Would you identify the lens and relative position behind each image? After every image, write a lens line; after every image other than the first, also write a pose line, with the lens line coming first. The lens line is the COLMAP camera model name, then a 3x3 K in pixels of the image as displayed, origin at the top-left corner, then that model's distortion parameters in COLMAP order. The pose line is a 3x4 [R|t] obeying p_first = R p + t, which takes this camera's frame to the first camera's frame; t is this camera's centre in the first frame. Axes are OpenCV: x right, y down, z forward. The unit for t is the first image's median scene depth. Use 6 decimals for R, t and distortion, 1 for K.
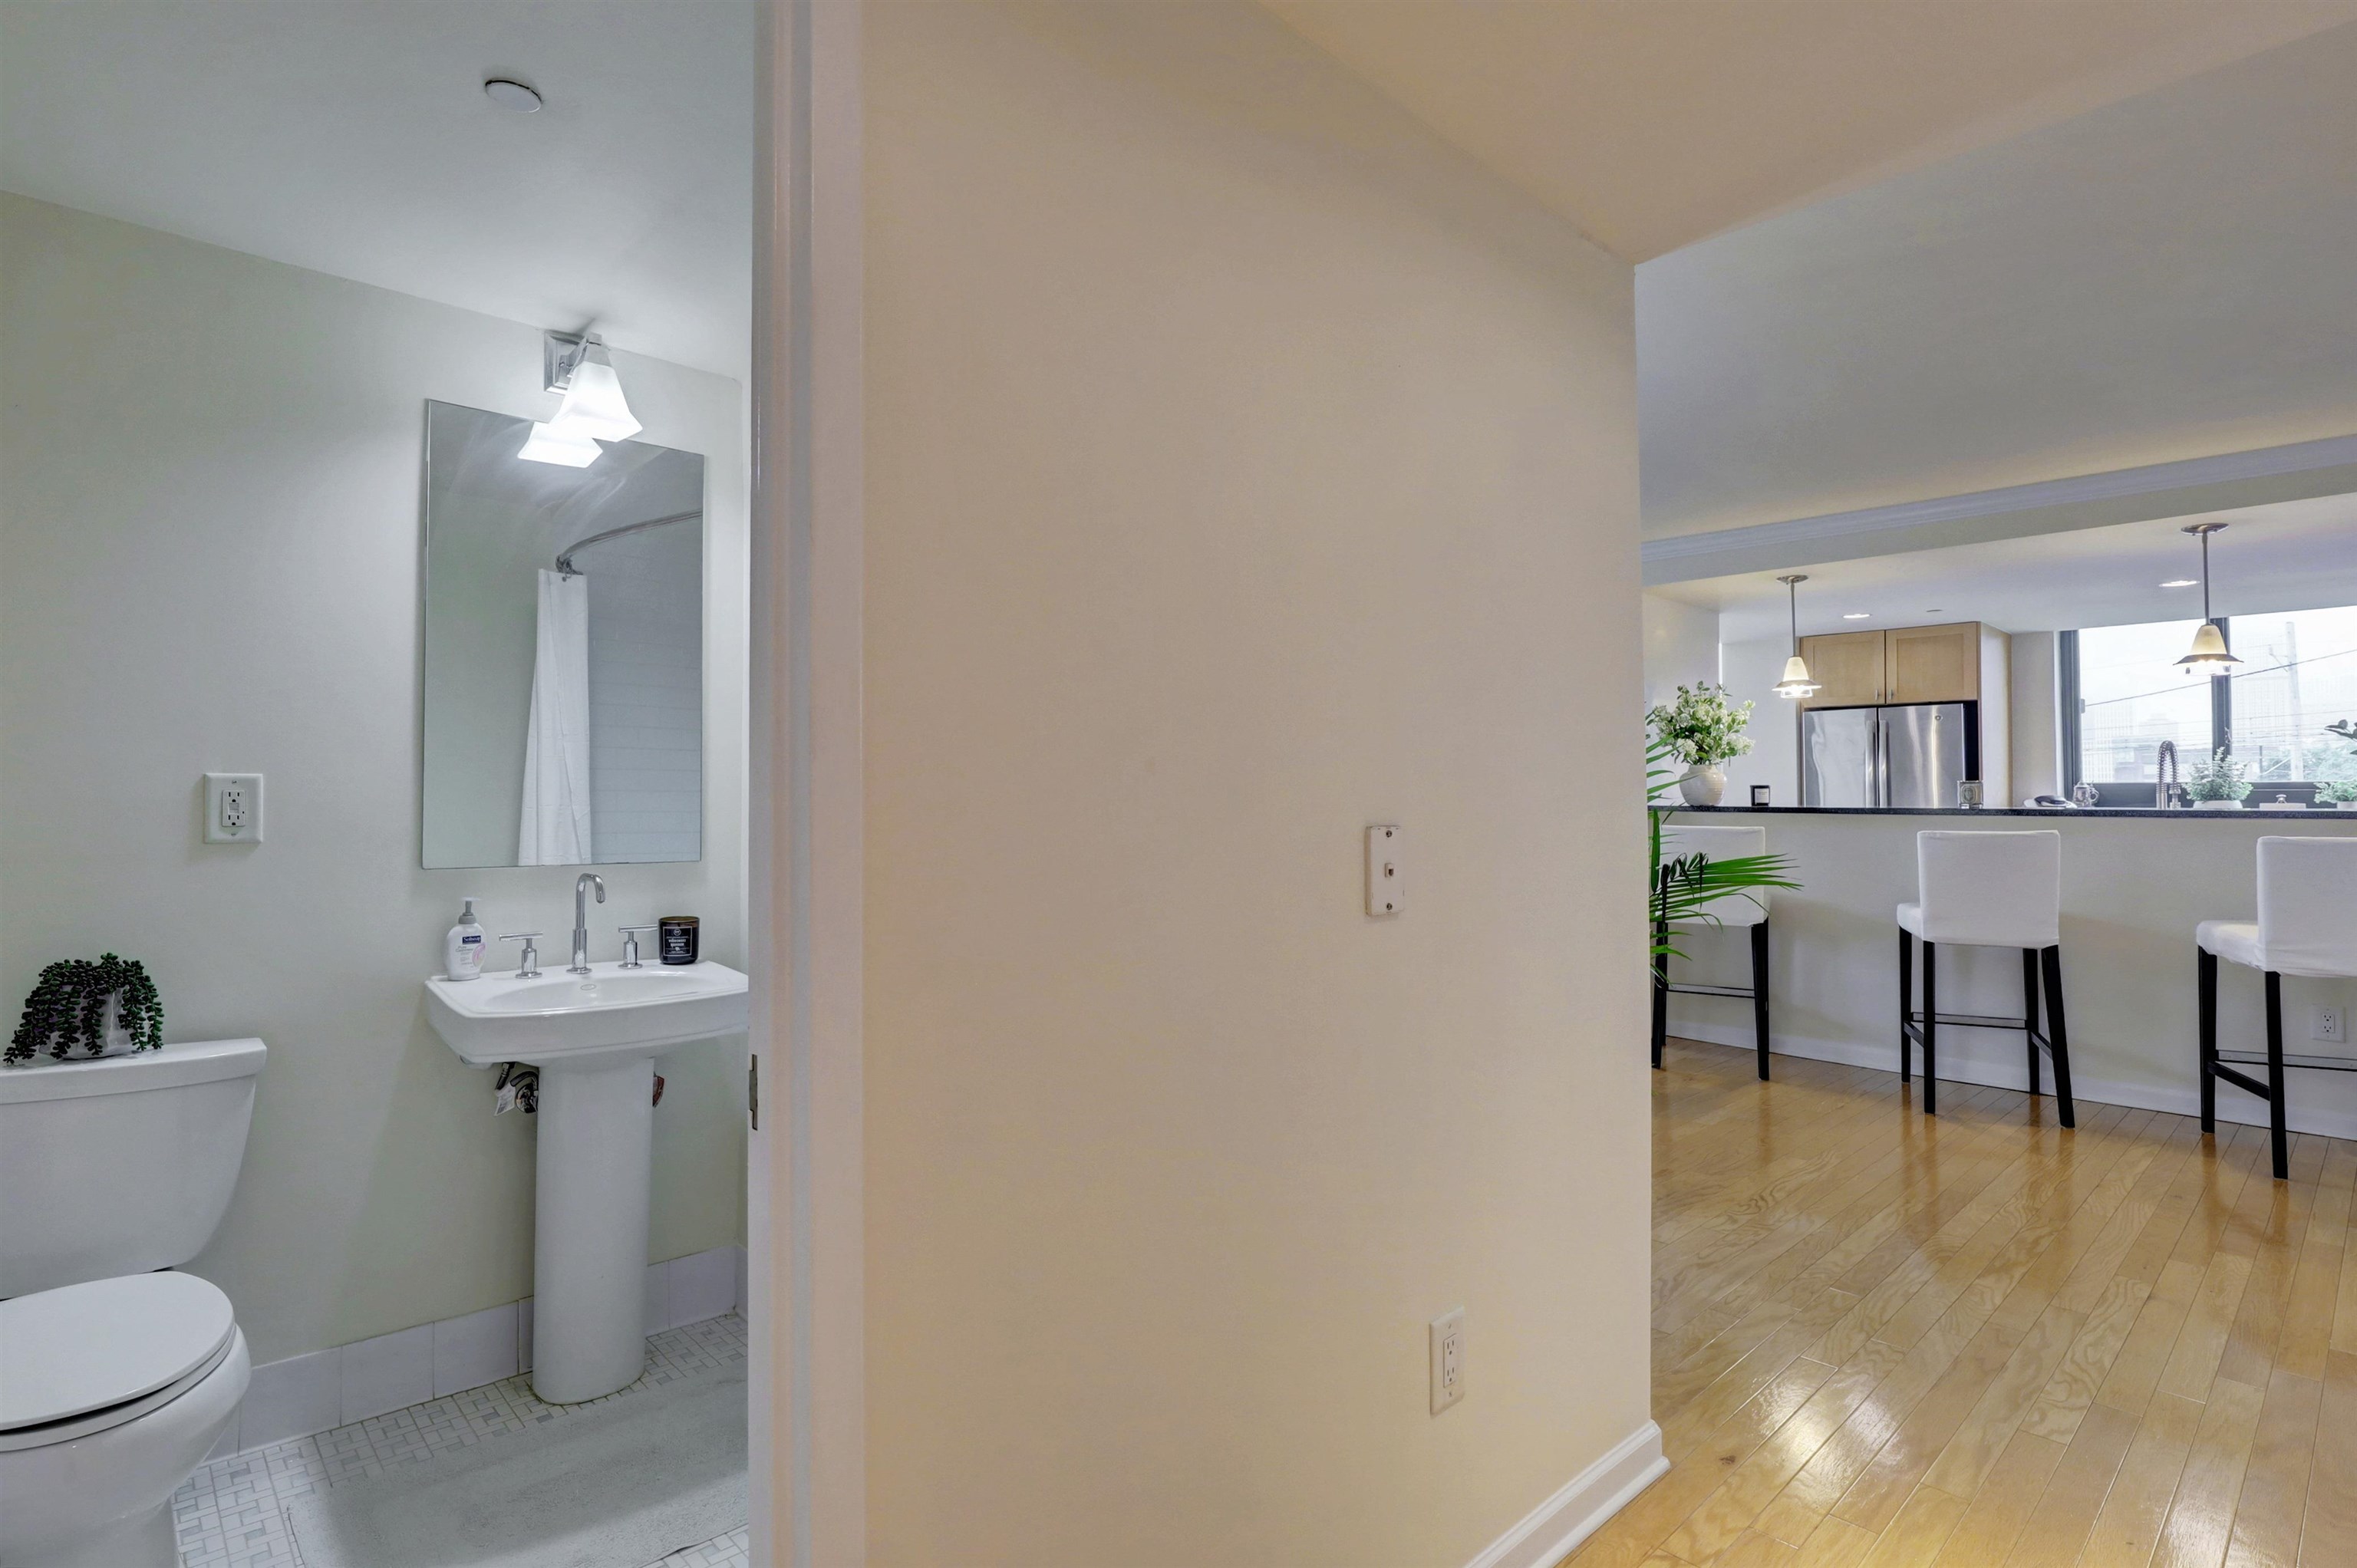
lens RADIAL K [[1118.2, 0, 1175.5], [0, 1118.2, 732.6], [0, 0, 1]] dist [0.001832, 0.000809]
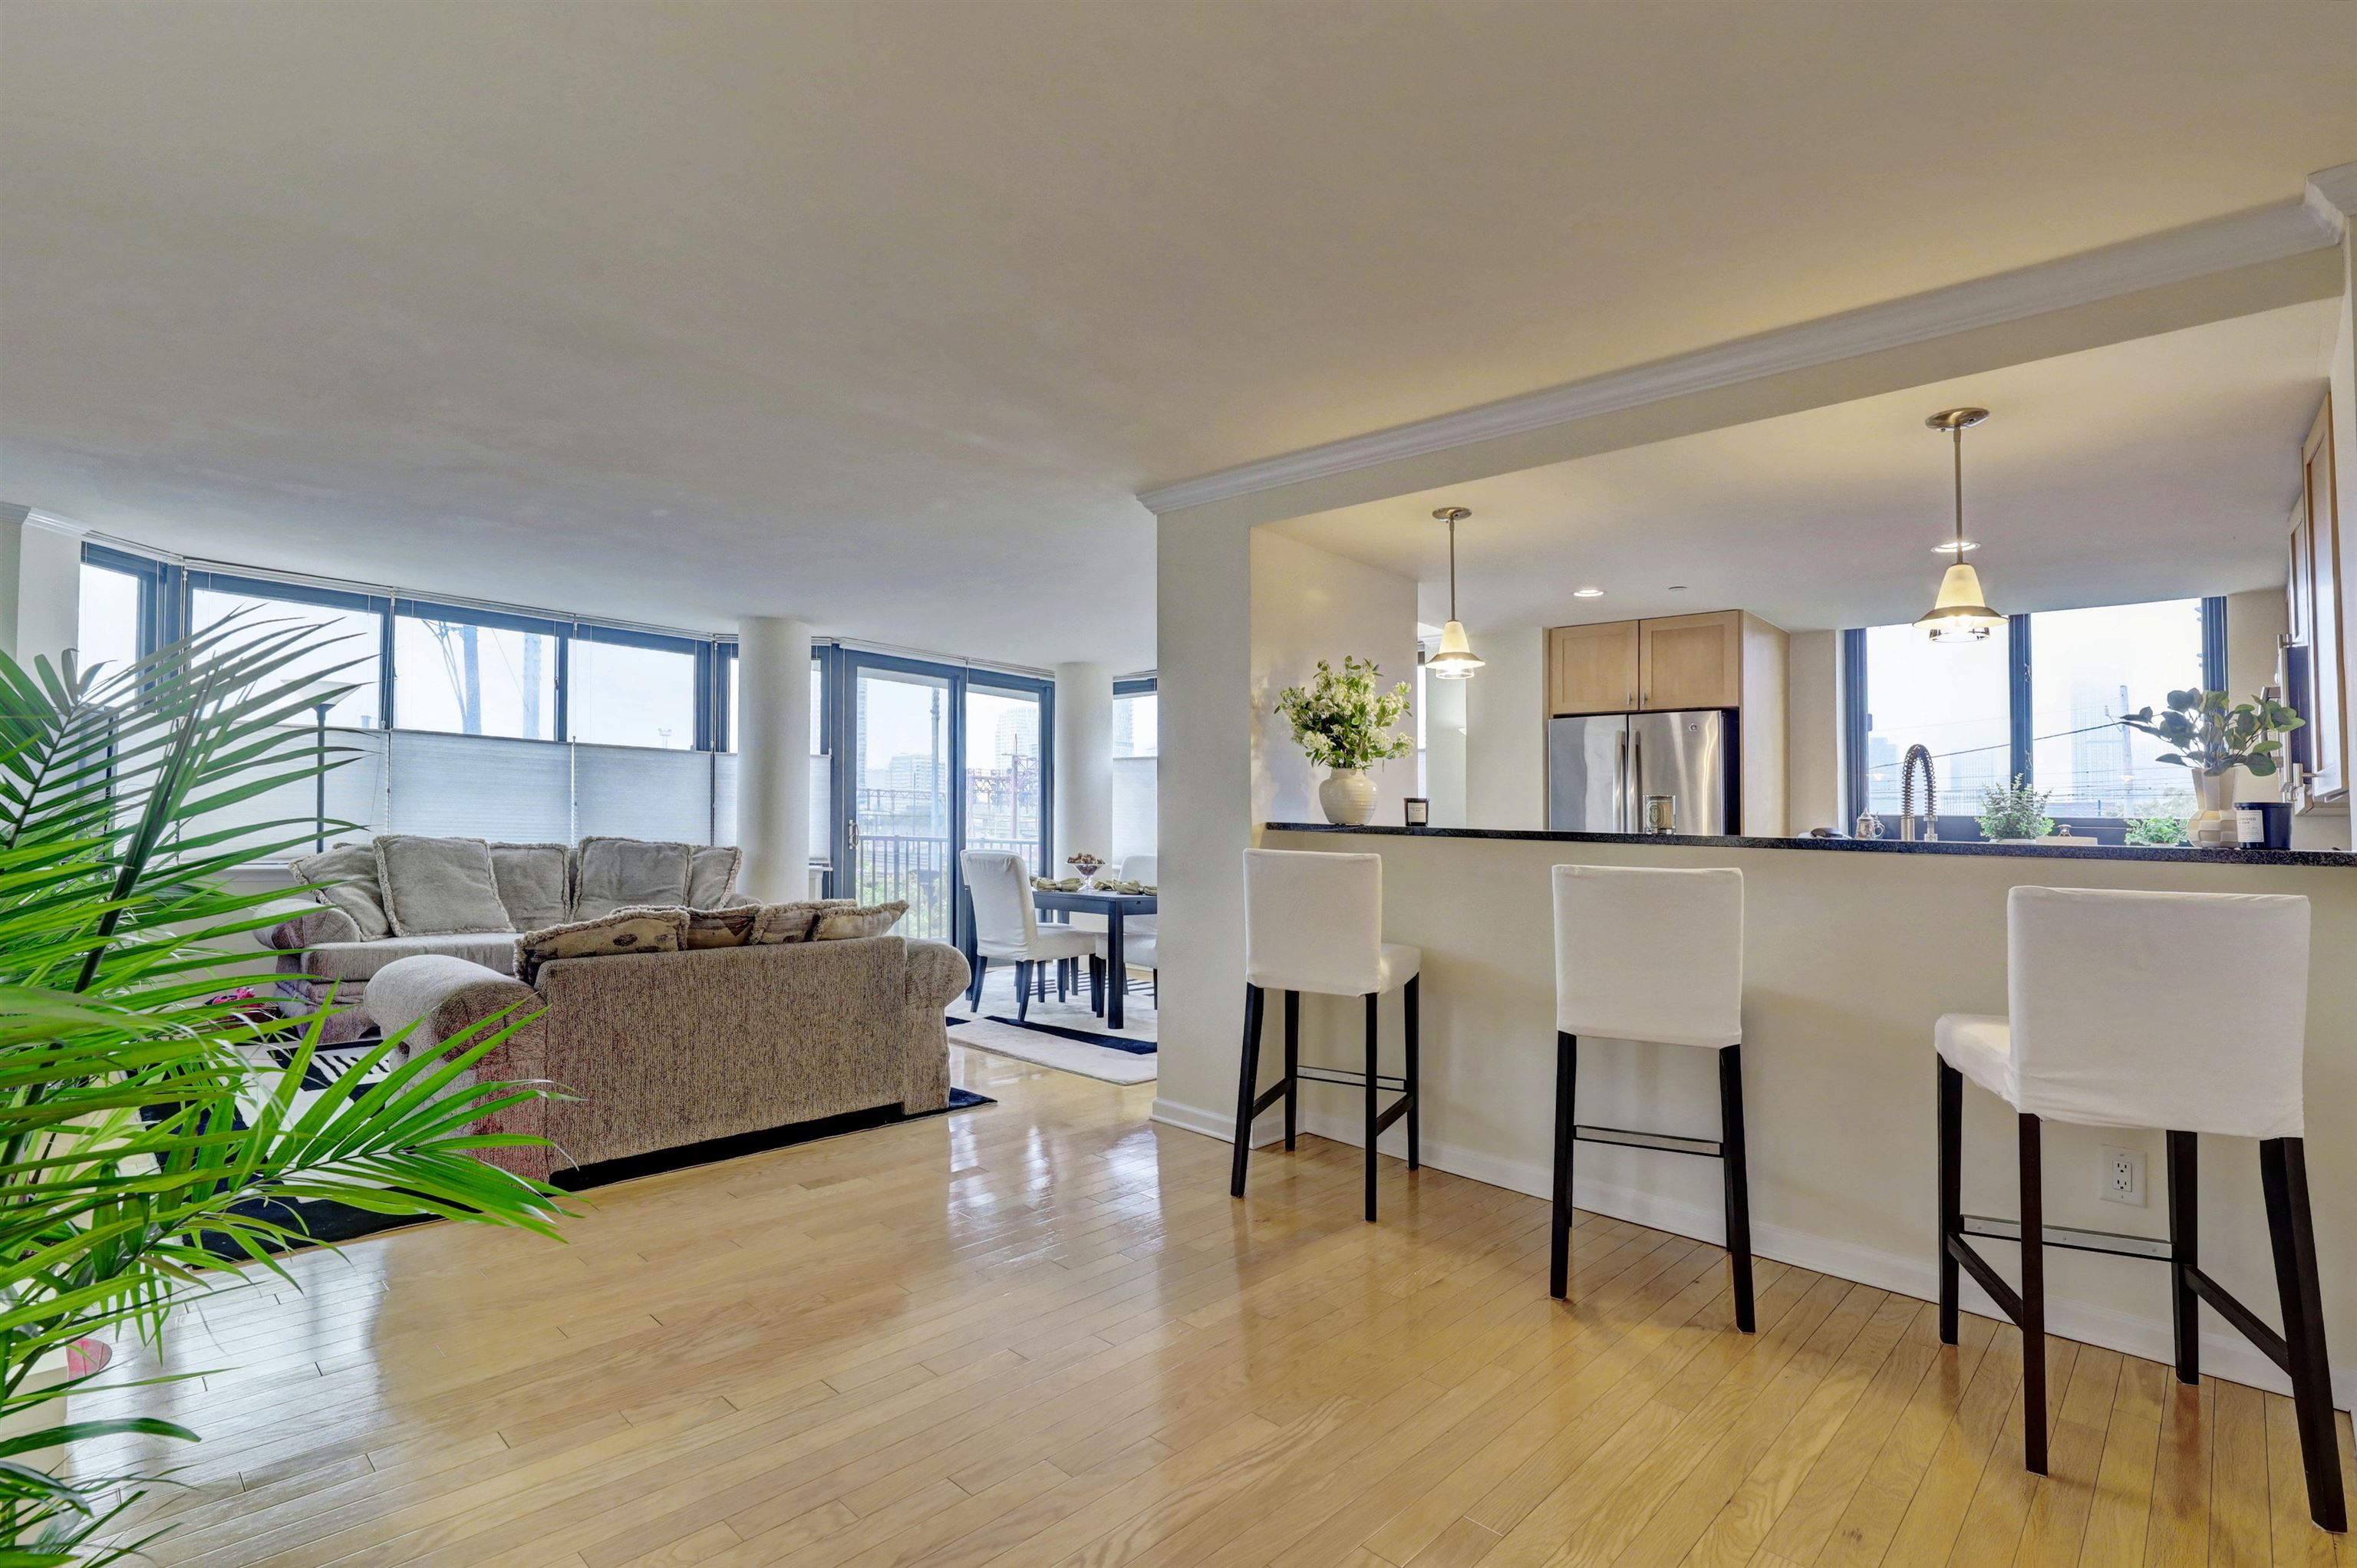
lens RADIAL K [[1088.2, 0, 1178.8], [0, 1088.2, 727.9], [0, 0, 1]] dist [-0.000190, -0.000001]
pose [[0.997220, 0.033102, 0.066750, 0.317303], [-0.031260, 0.999106, -0.028456, 0.025901], [-0.067633, 0.026291, 0.997364, 0.295420]]
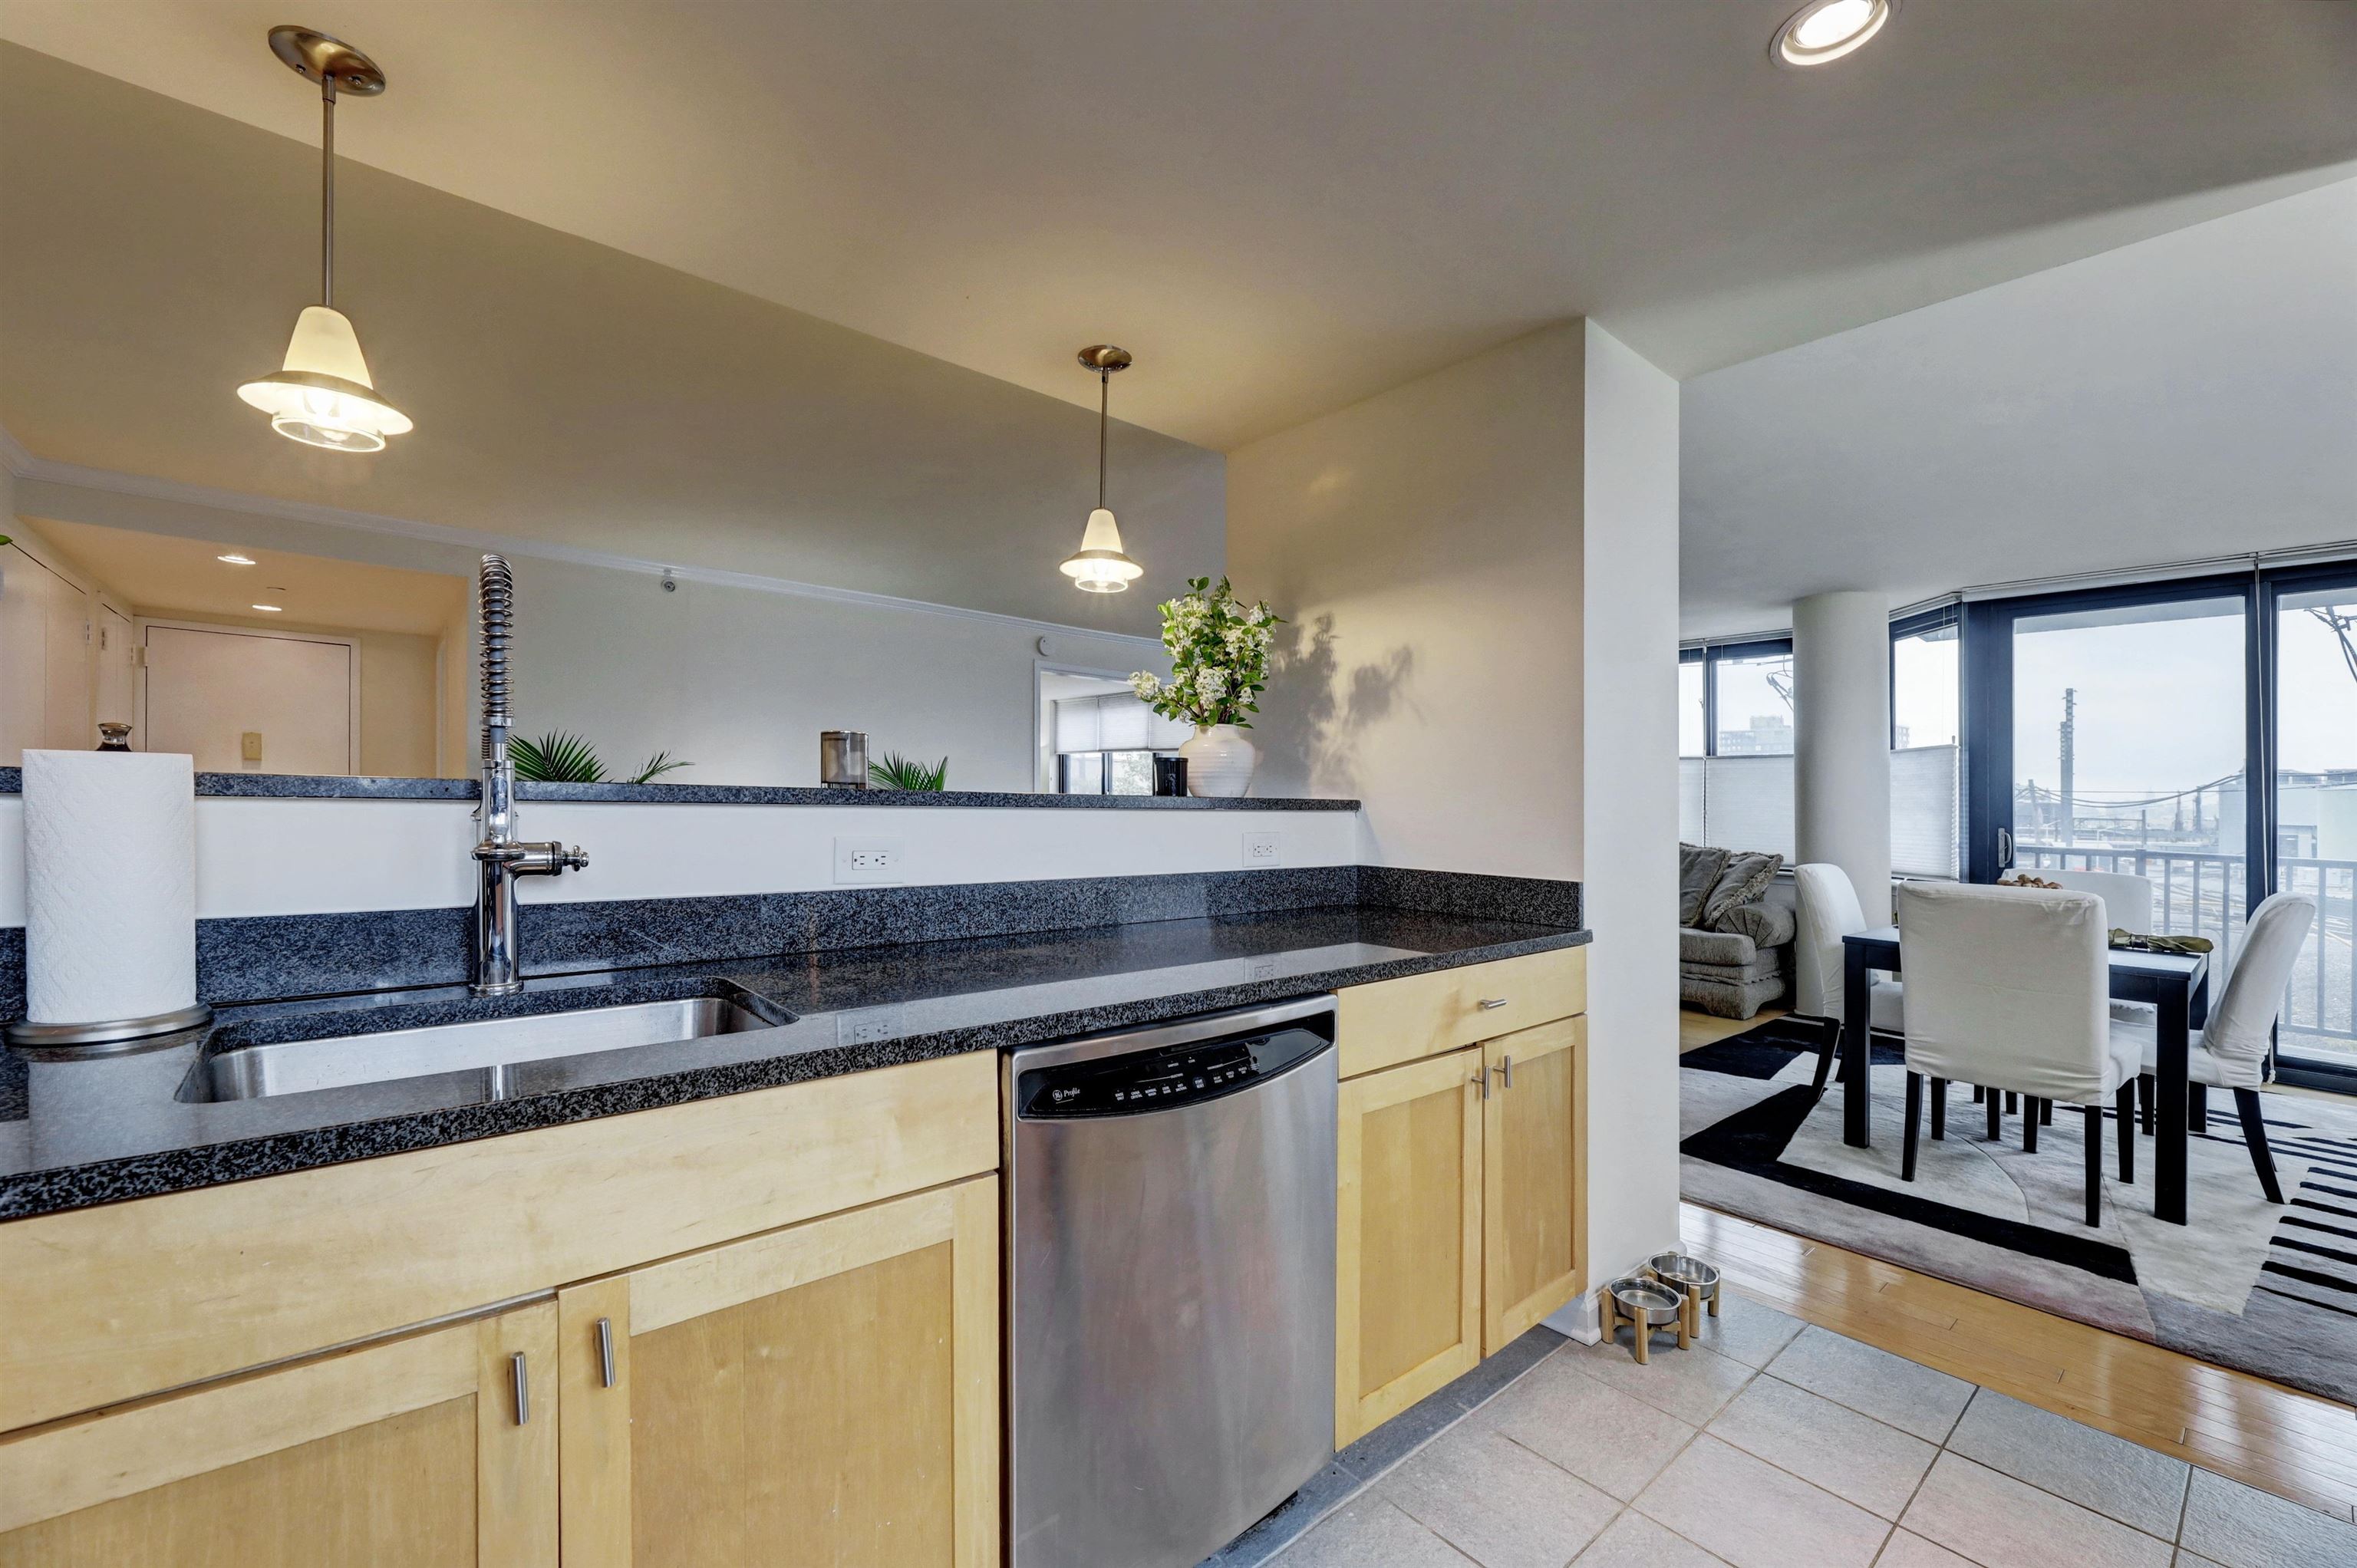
lens RADIAL K [[955.3, 0, 1187.0], [0, 955.3, 789.9], [0, 0, 1]] dist [-0.001610, -0.000014]
pose [[-0.028745, -0.019113, -0.999404, 0.941301], [0.042611, 0.998885, -0.020329, 0.067121], [0.998678, -0.043170, -0.027898, 0.989383]]
